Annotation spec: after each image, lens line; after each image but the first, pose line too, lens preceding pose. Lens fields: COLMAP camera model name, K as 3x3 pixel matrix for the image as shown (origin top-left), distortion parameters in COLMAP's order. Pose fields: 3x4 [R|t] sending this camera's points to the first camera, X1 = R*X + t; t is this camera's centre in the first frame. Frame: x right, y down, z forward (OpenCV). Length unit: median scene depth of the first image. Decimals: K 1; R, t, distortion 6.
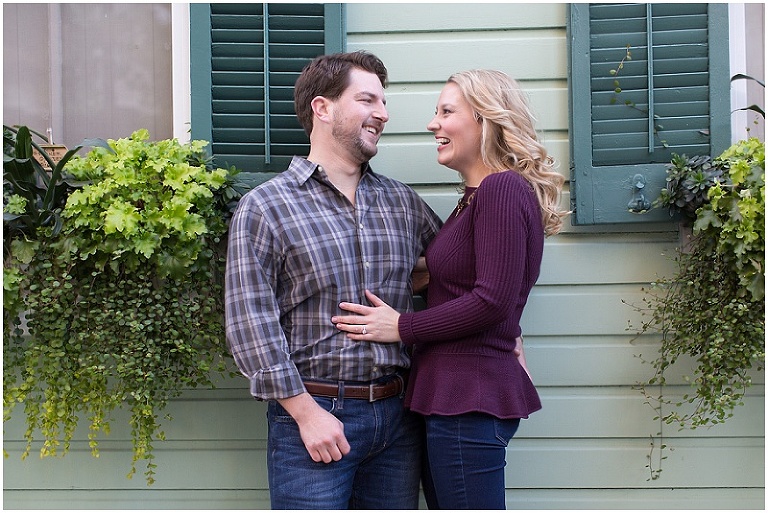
lens RADIAL K [[1101.4, 0, 384.0], [0, 1101.4, 256.5], [0, 0, 1]] dist [-0.000804, 0.008750]
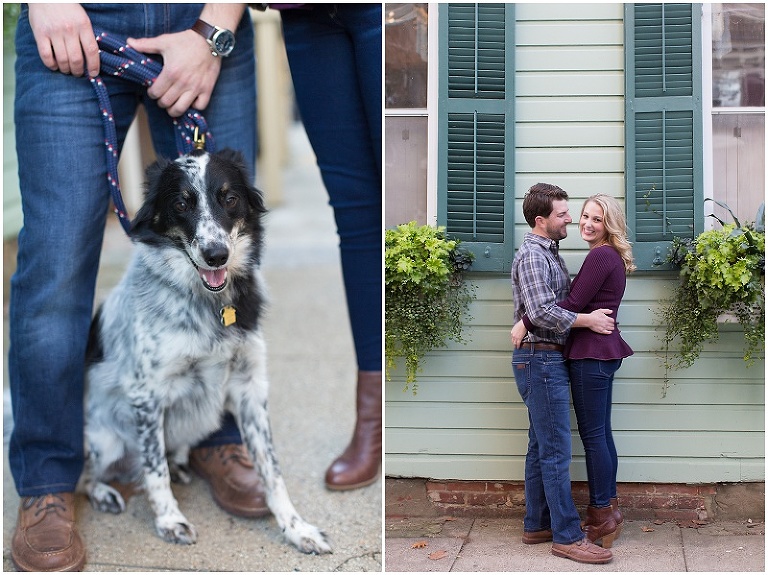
lens RADIAL K [[1078.5, 0, 384.0], [0, 1078.5, 287.5], [0, 0, 1]] dist [-0.195863, 0.003153]
pose [[0.985140, 0.017190, -0.170890, 0.071408], [-0.016174, 0.999842, 0.007334, -0.005836], [0.170989, -0.004461, 0.985263, -1.010035]]
